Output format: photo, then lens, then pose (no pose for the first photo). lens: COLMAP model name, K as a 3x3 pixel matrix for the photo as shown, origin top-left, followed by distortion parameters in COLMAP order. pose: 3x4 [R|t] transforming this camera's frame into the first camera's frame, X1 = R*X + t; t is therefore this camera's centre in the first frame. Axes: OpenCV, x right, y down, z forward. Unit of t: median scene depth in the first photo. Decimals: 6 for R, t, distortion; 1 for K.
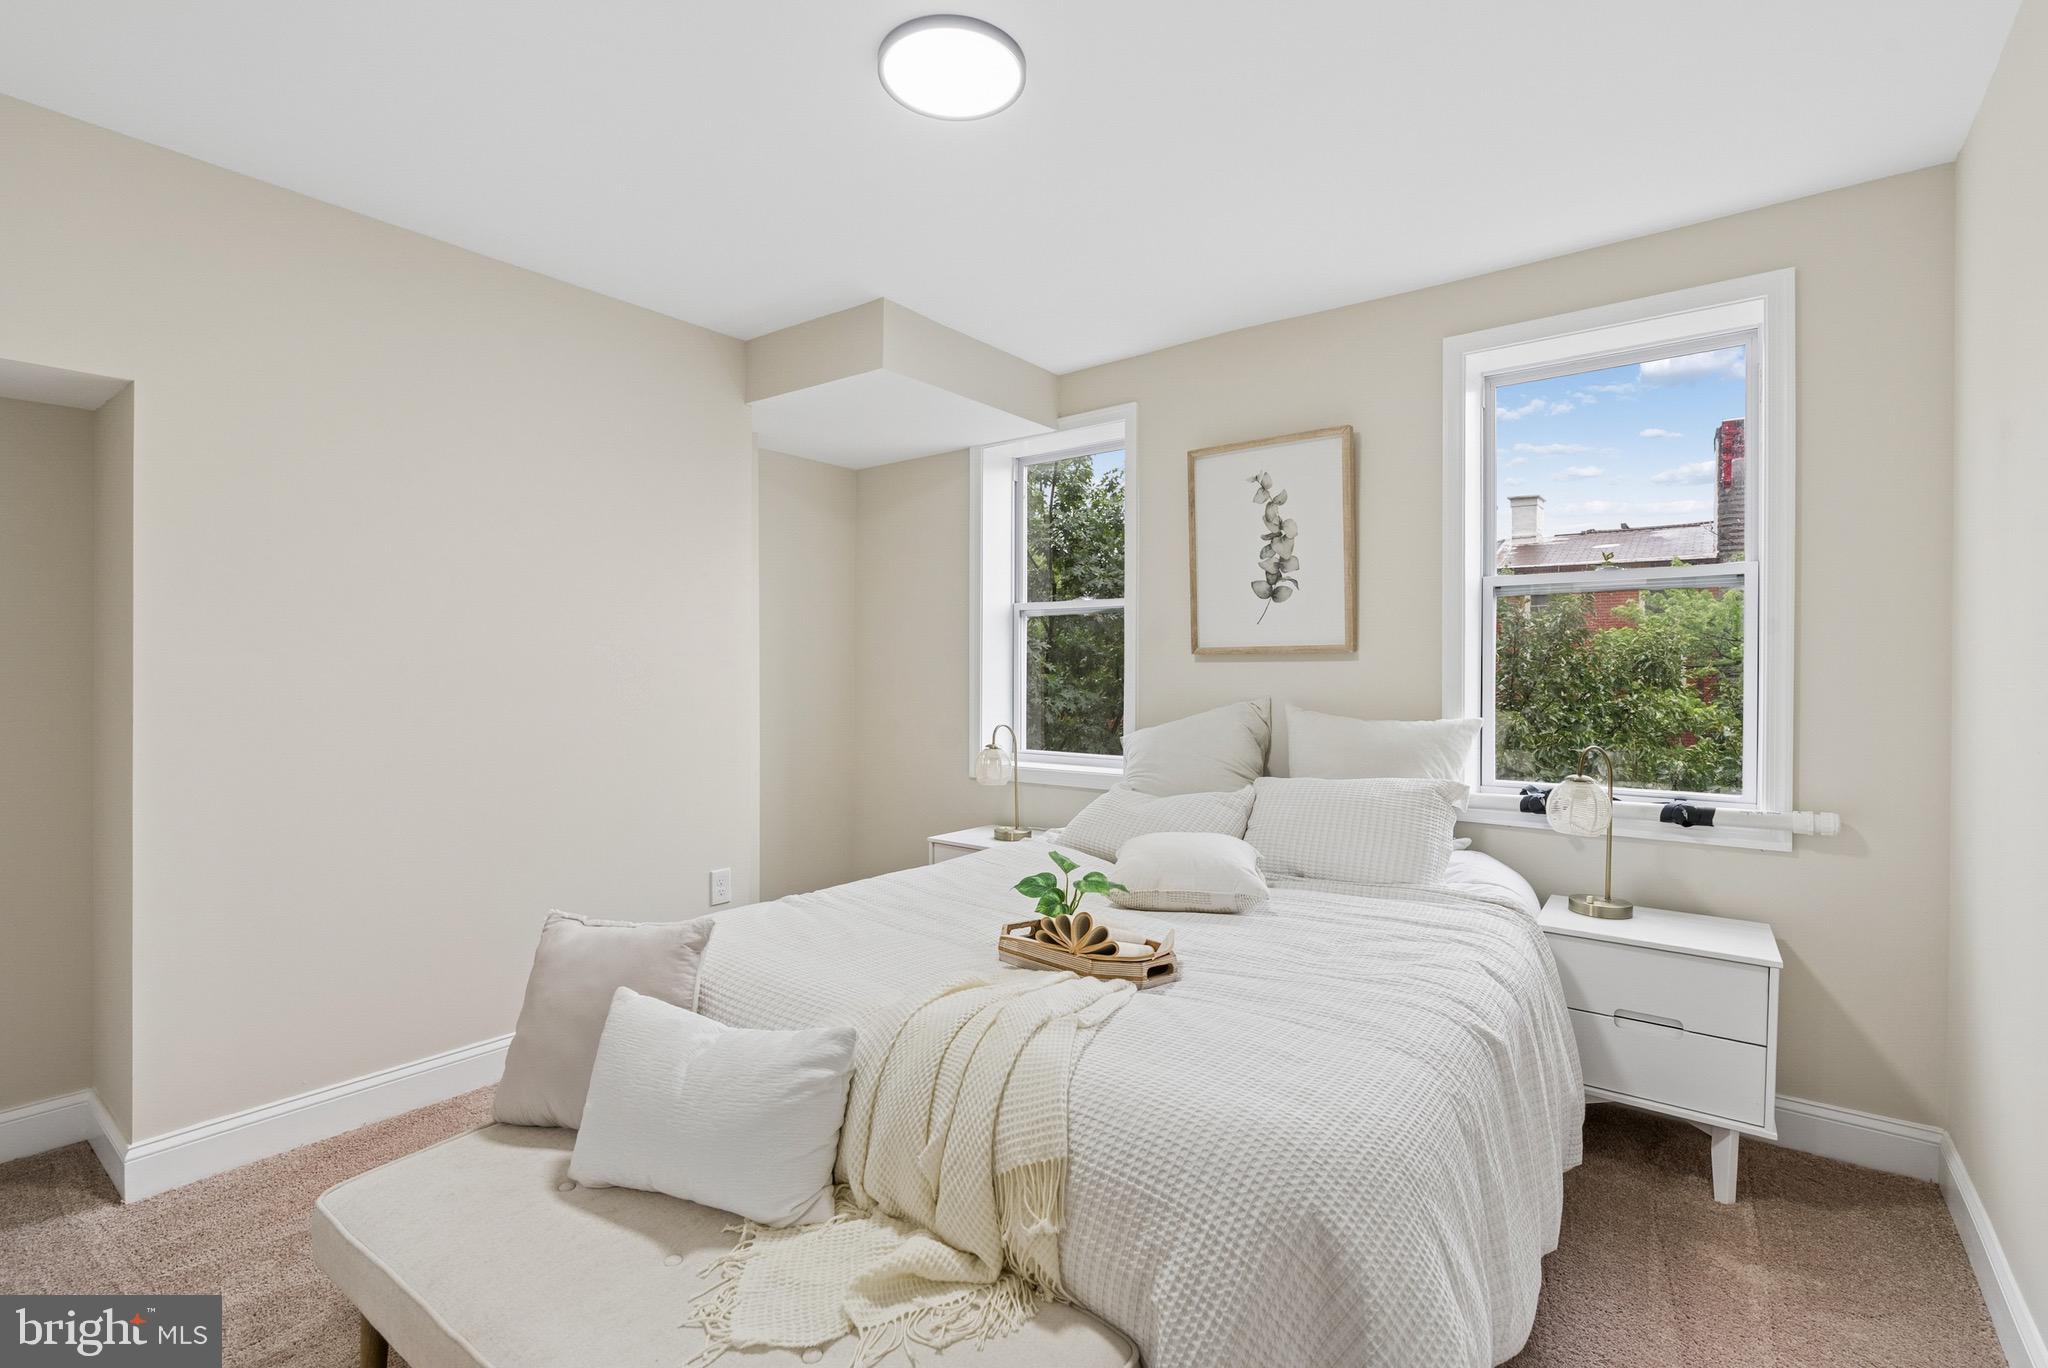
lens RADIAL K [[939.3, 0, 1051.3], [0, 939.3, 682.1], [0, 0, 1]] dist [-0.010405, 0.004468]
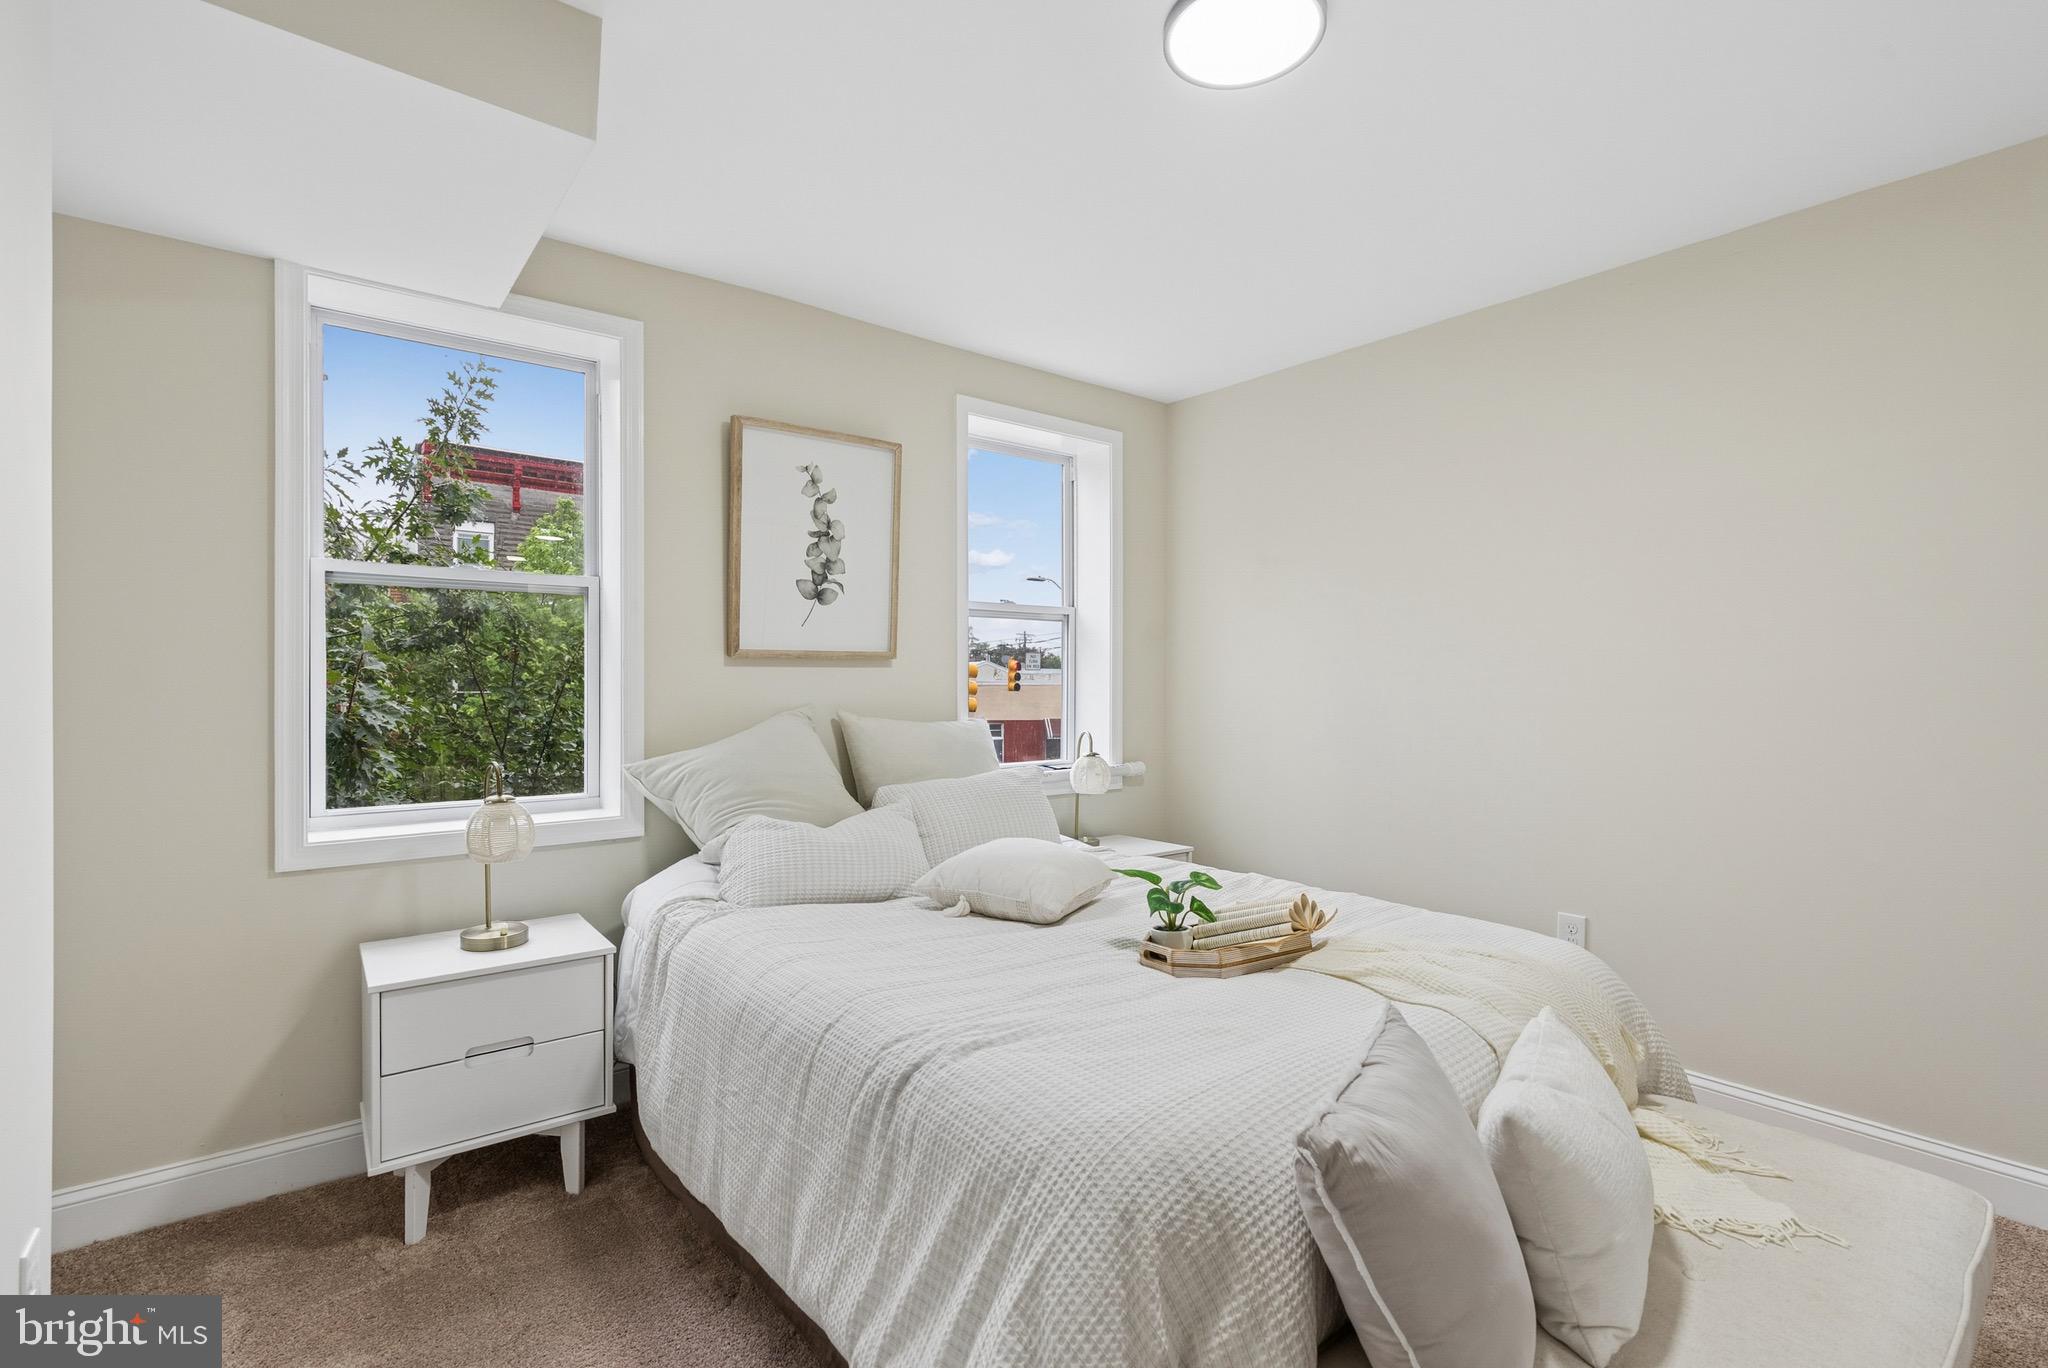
lens RADIAL K [[939.3, 0, 1011.6], [0, 939.3, 675.0], [0, 0, 1]] dist [-0.010405, 0.004468]
pose [[0.246382, 0.004805, 0.969161, -0.636285], [0.006592, 0.999956, -0.006633, -0.006630], [-0.969150, 0.008023, 0.246340, 0.587675]]
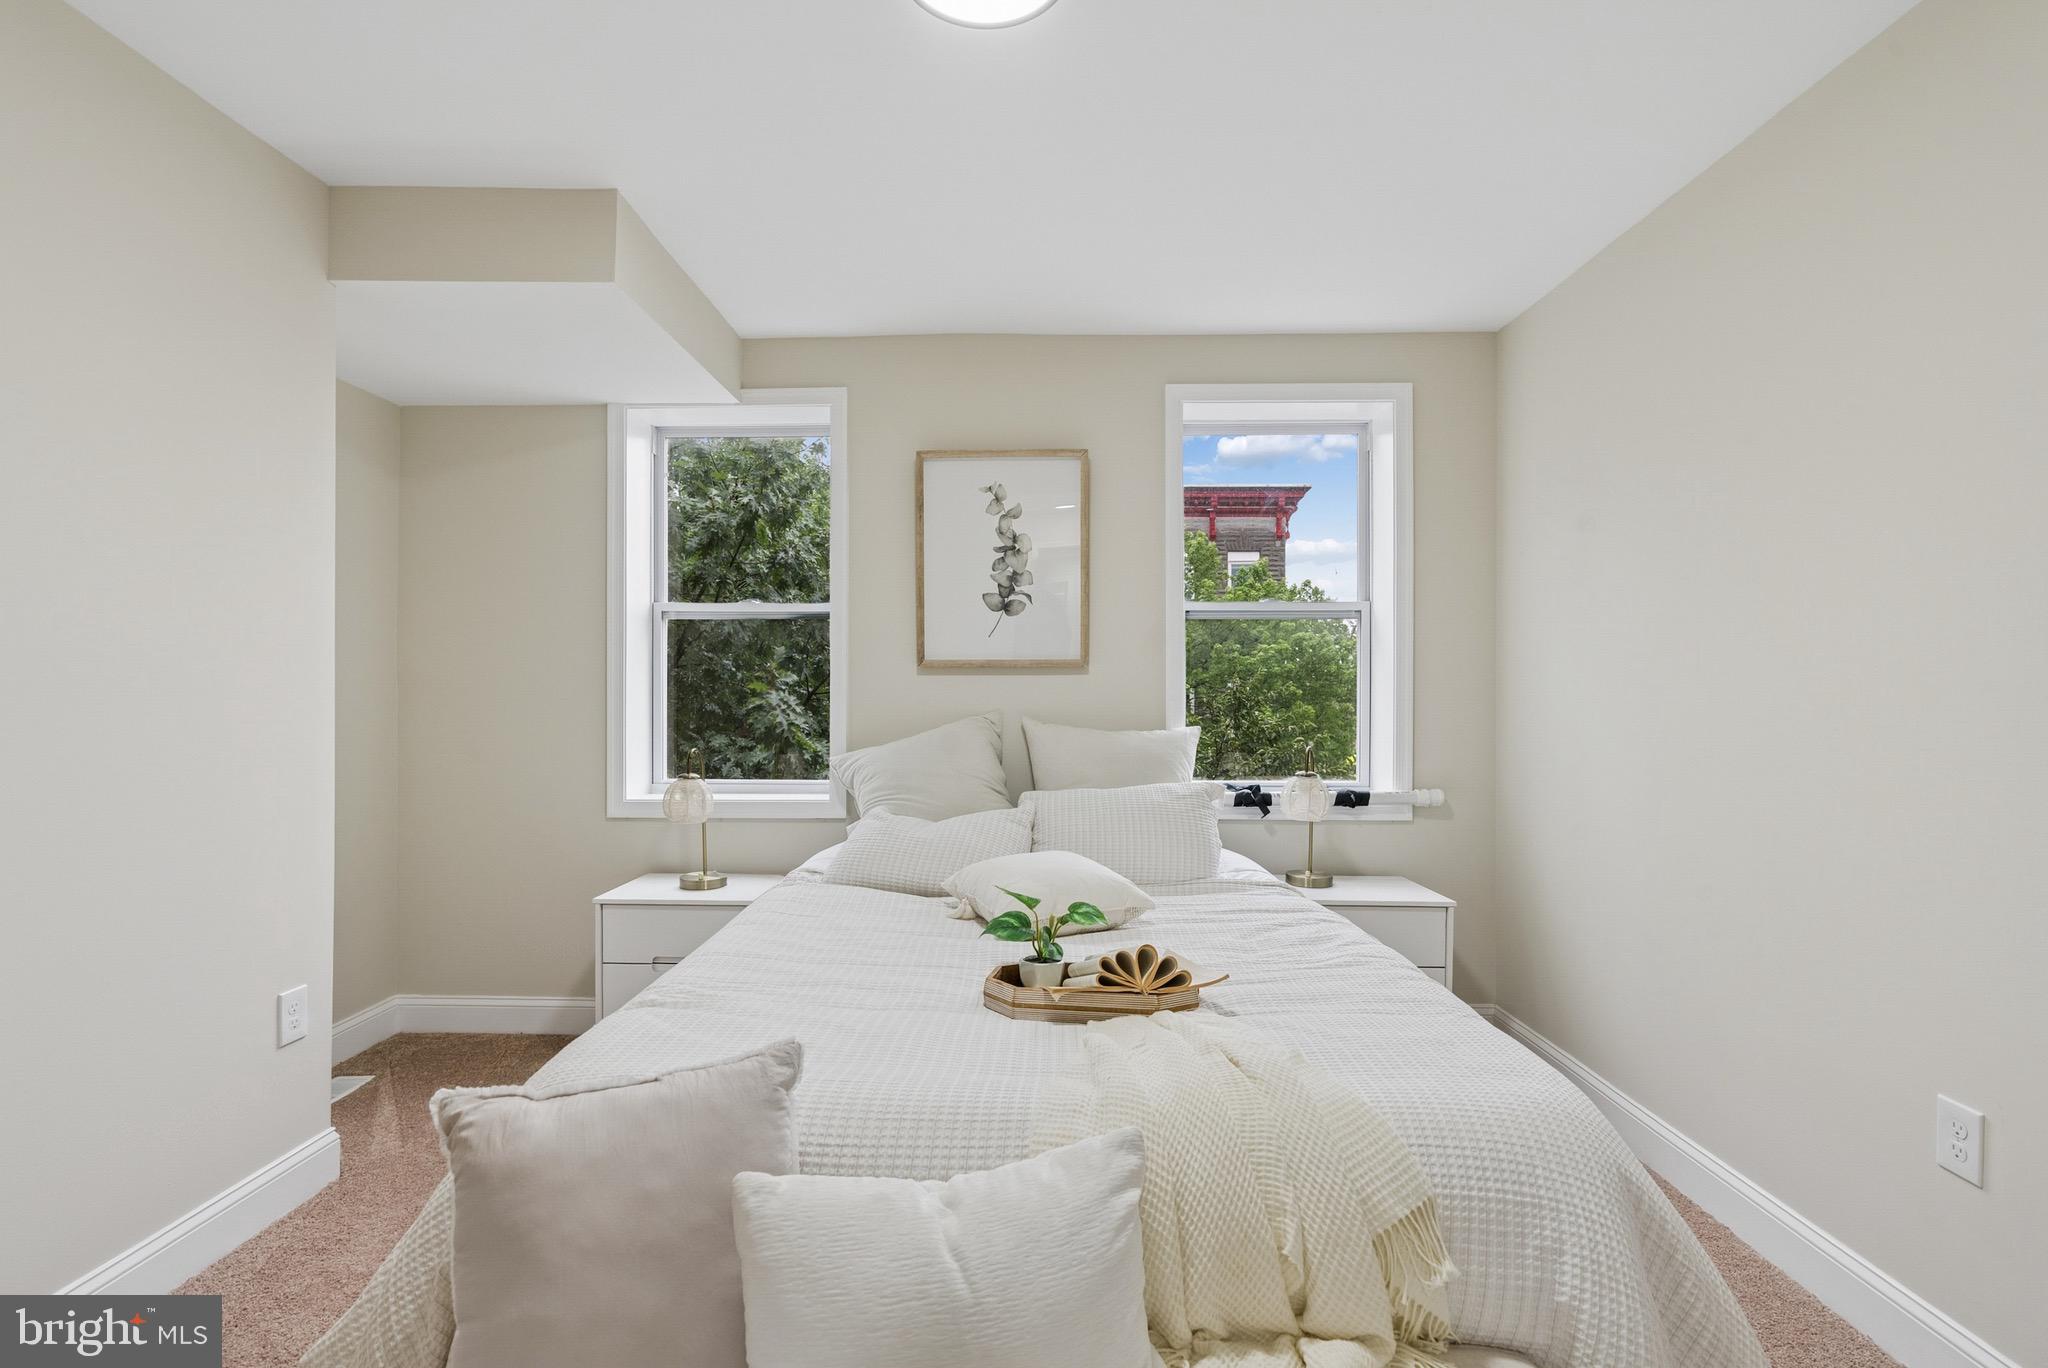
lens RADIAL K [[939.3, 0, 1027.3], [0, 939.3, 694.1], [0, 0, 1]] dist [-0.010405, 0.004468]
pose [[0.806668, -0.003150, 0.590997, -0.338262], [0.006168, 0.999976, -0.003089, 0.001636], [-0.590973, 0.006137, 0.806668, 0.185525]]
